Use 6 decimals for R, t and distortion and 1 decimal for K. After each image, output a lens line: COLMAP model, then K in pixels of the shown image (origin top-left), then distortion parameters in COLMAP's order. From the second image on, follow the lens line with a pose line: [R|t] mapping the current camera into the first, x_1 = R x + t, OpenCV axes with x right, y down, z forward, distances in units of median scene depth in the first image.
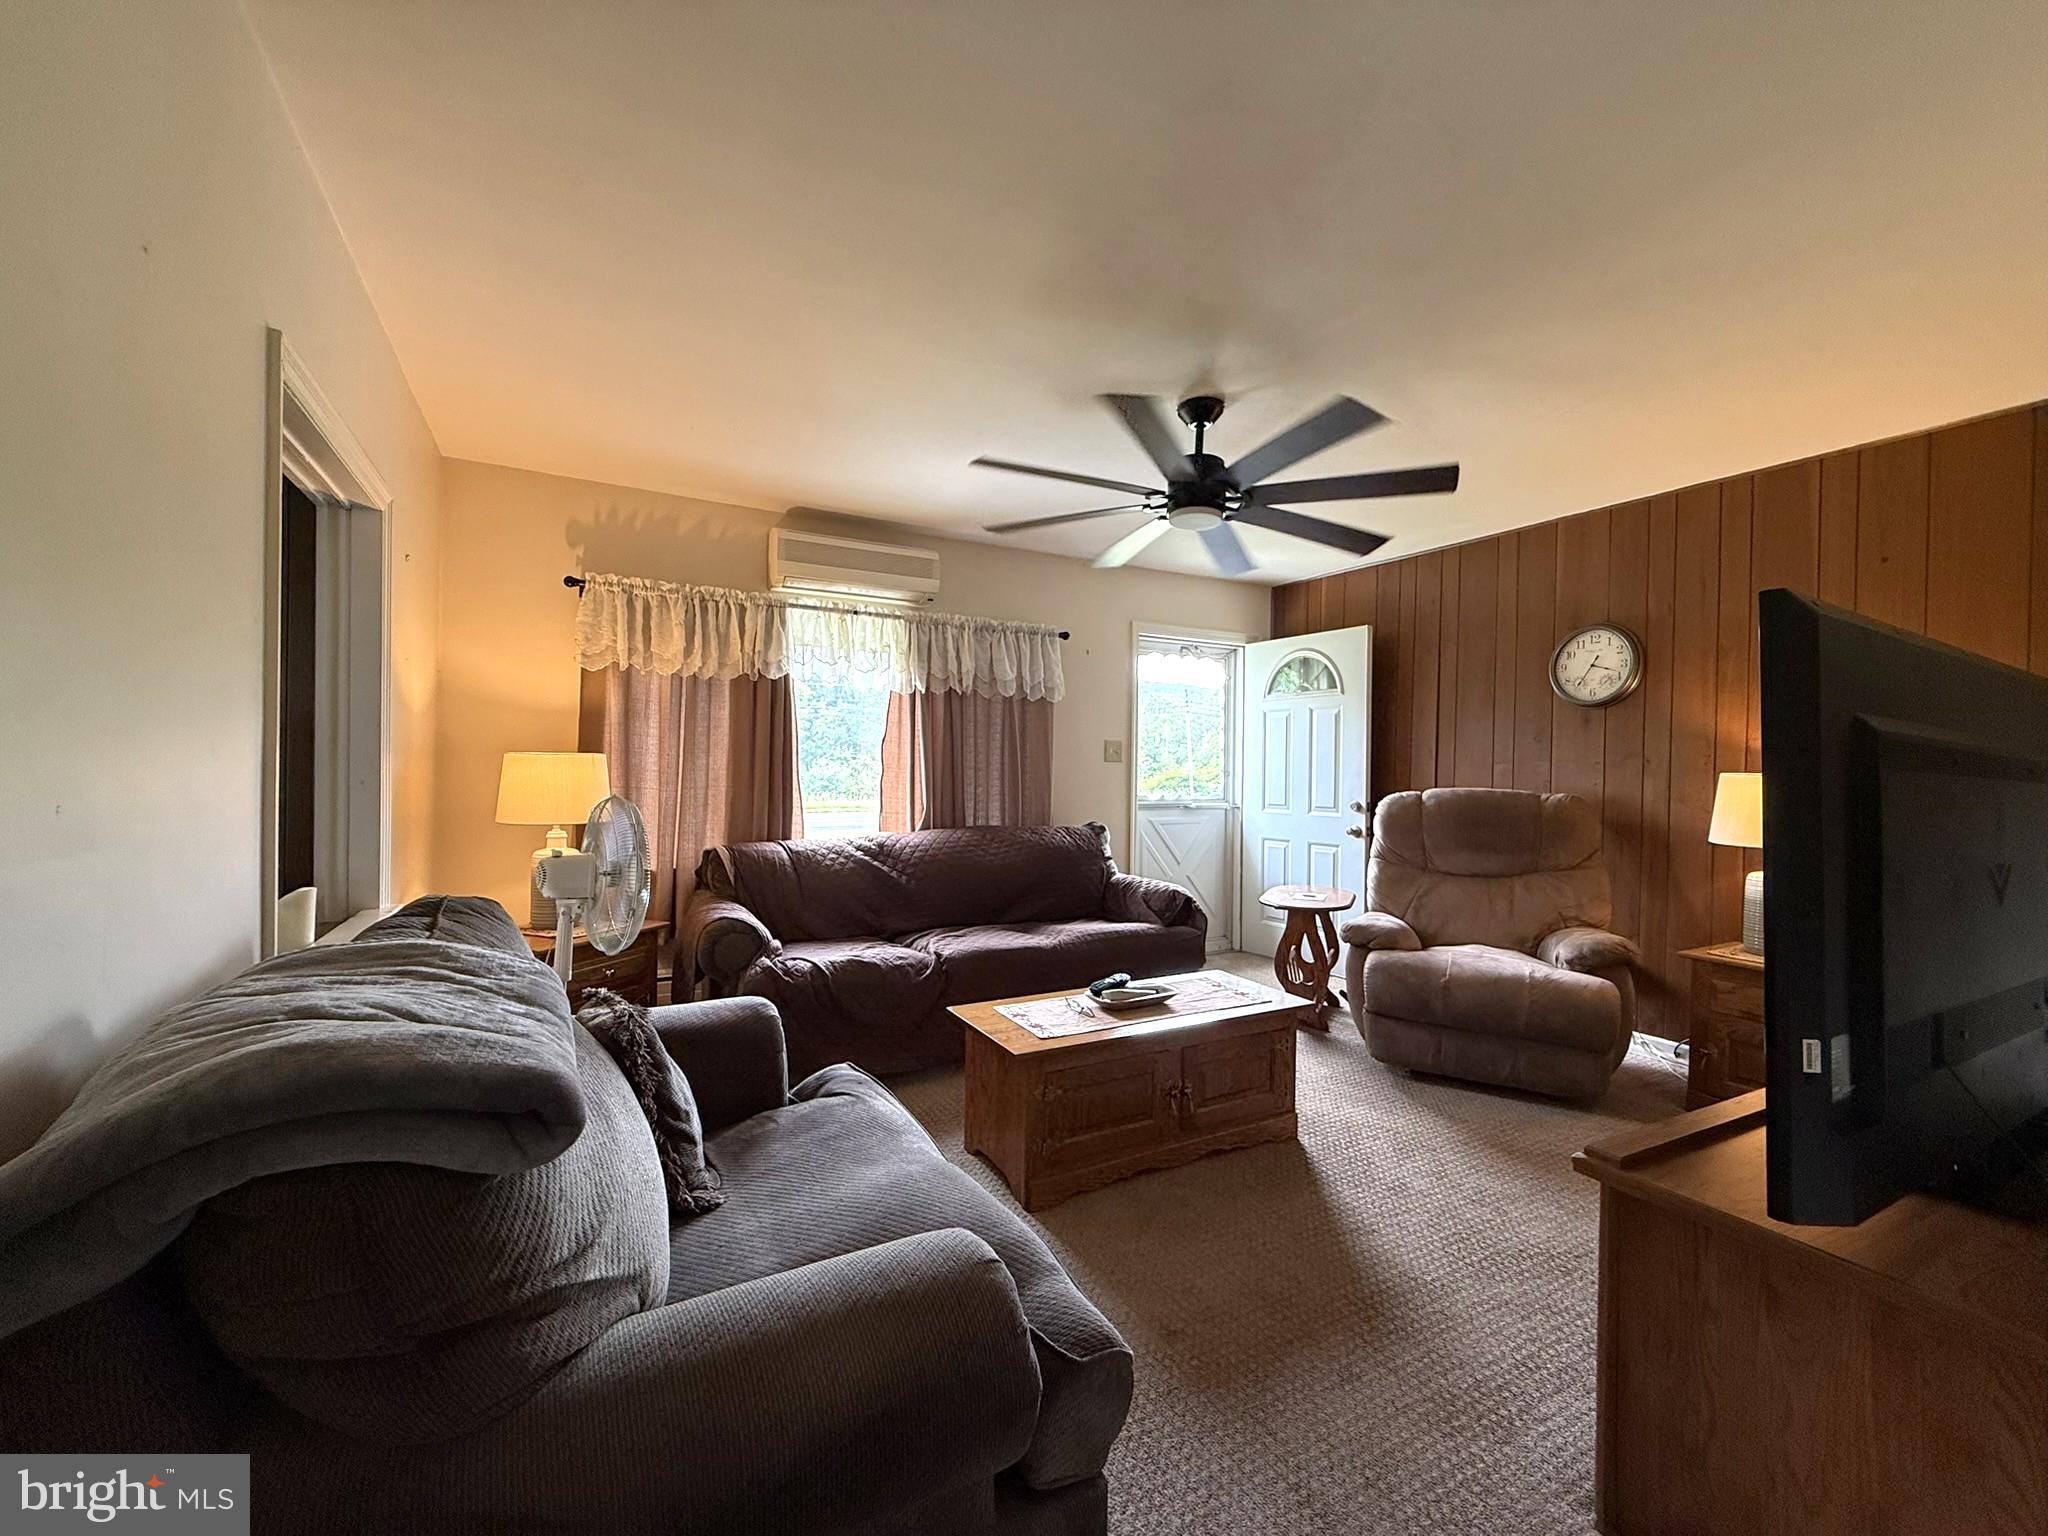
lens RADIAL K [[816.2, 0, 1024.0], [0, 816.2, 768.0], [0, 0, 1]] dist [0.000544, 0.000267]
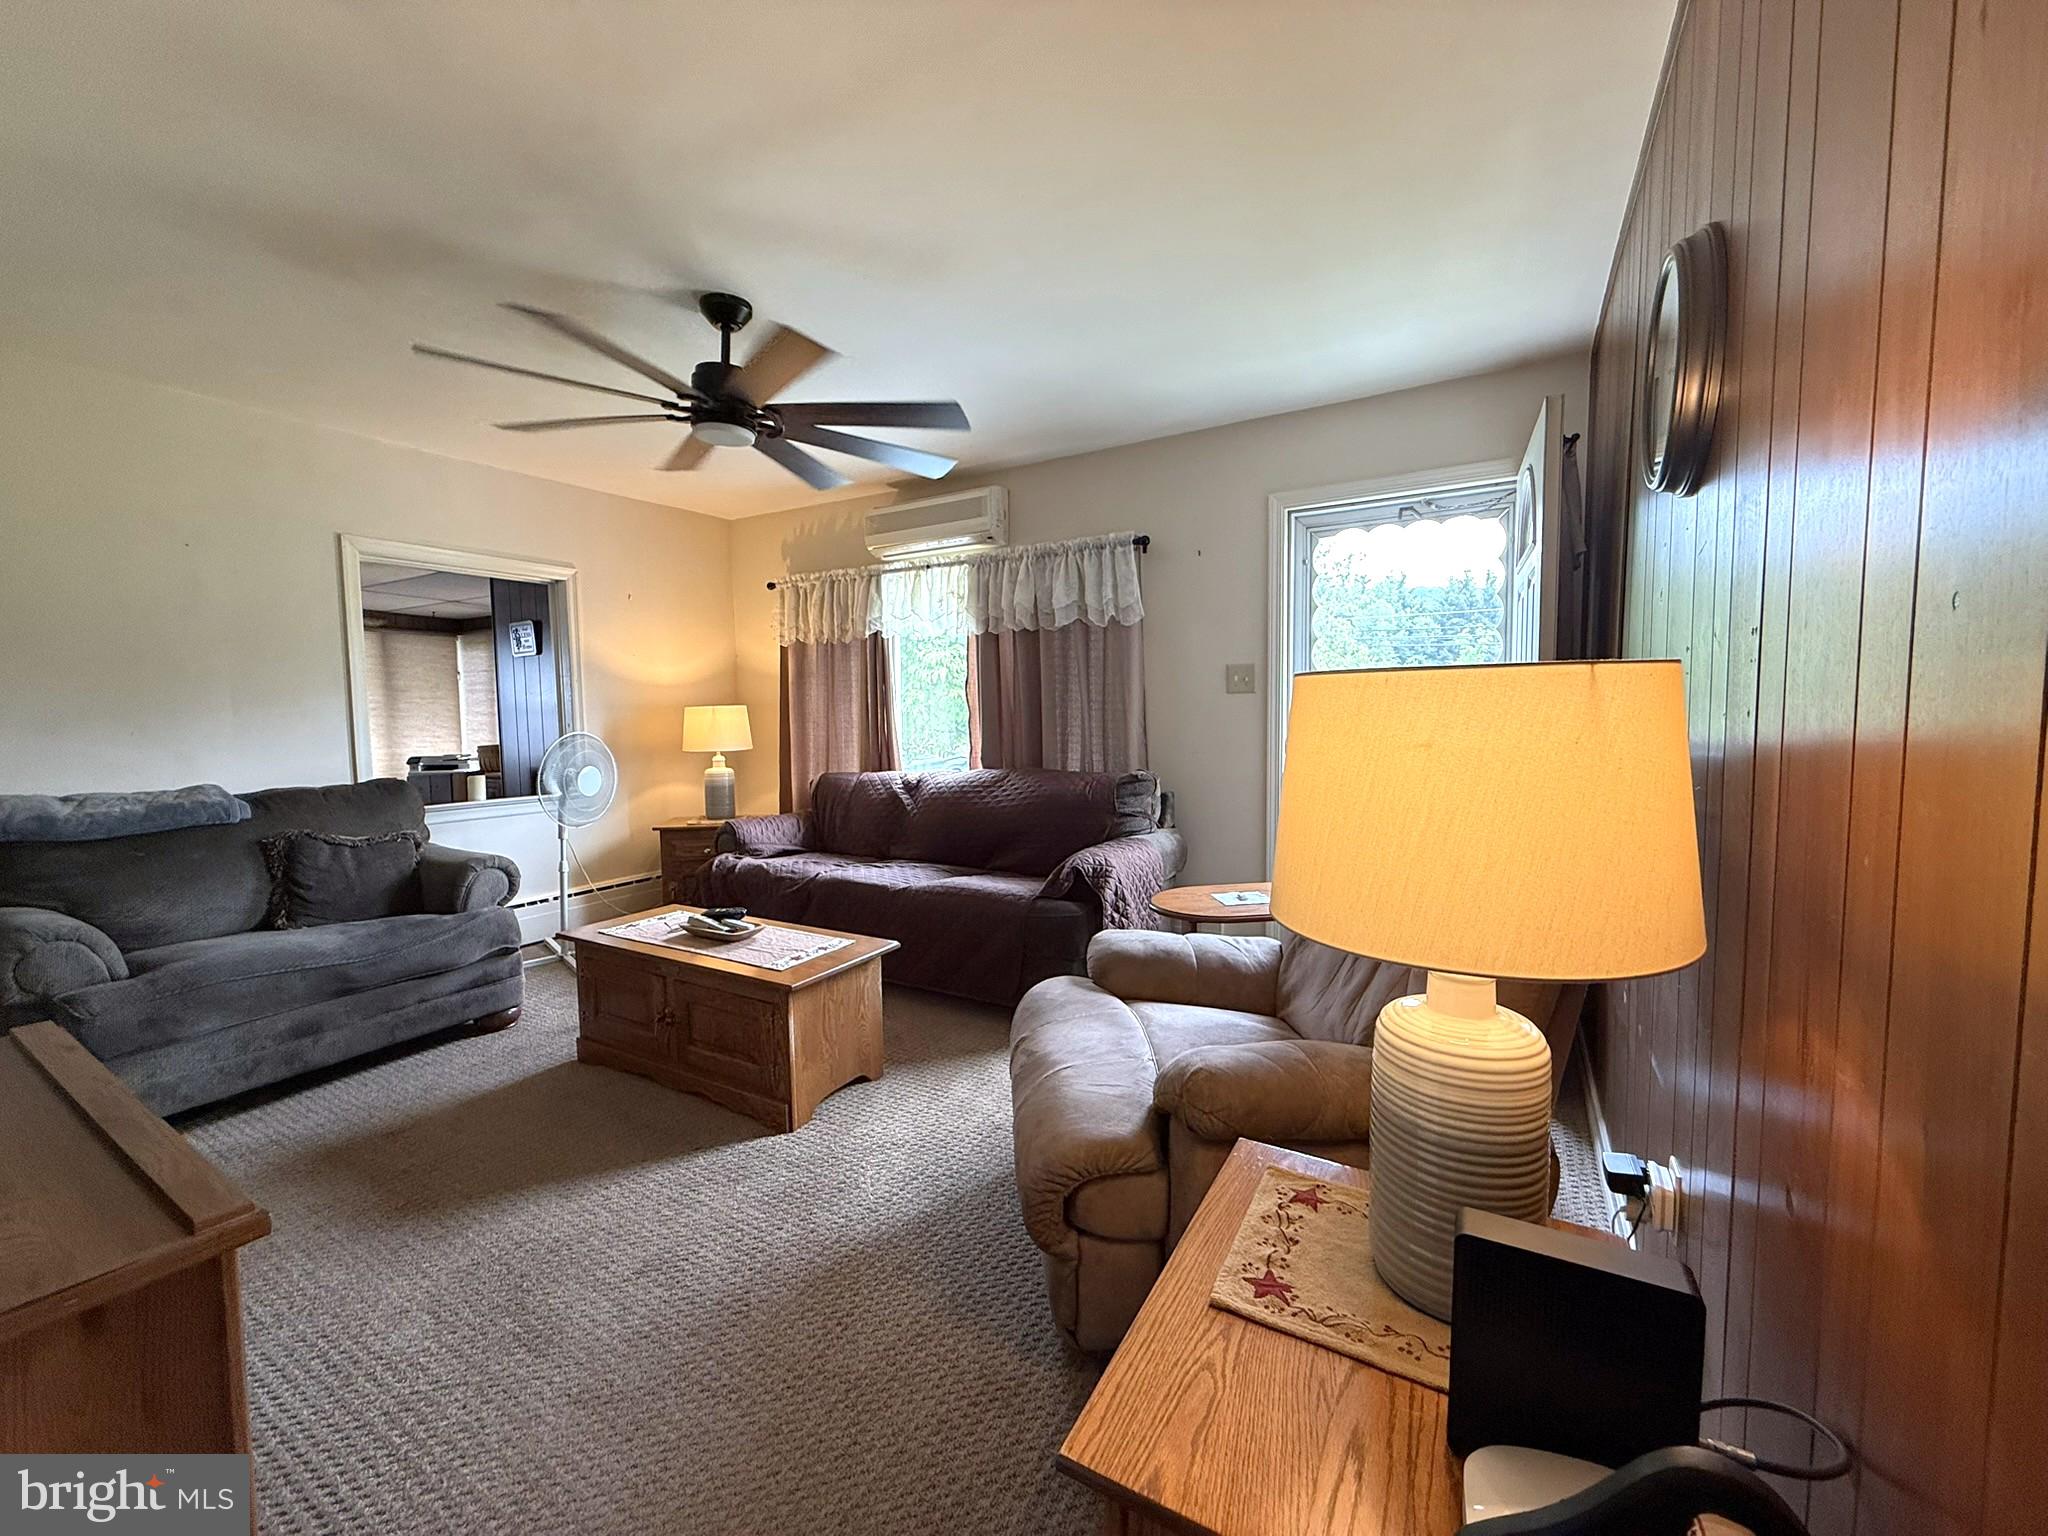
lens RADIAL K [[816.2, 0, 1024.0], [0, 816.2, 768.0], [0, 0, 1]] dist [0.000544, 0.000267]
pose [[0.517796, 0.038164, -0.854653, 0.790732], [0.020780, 0.998149, 0.057162, 0.017558], [0.855252, -0.047358, 0.516044, 0.529279]]
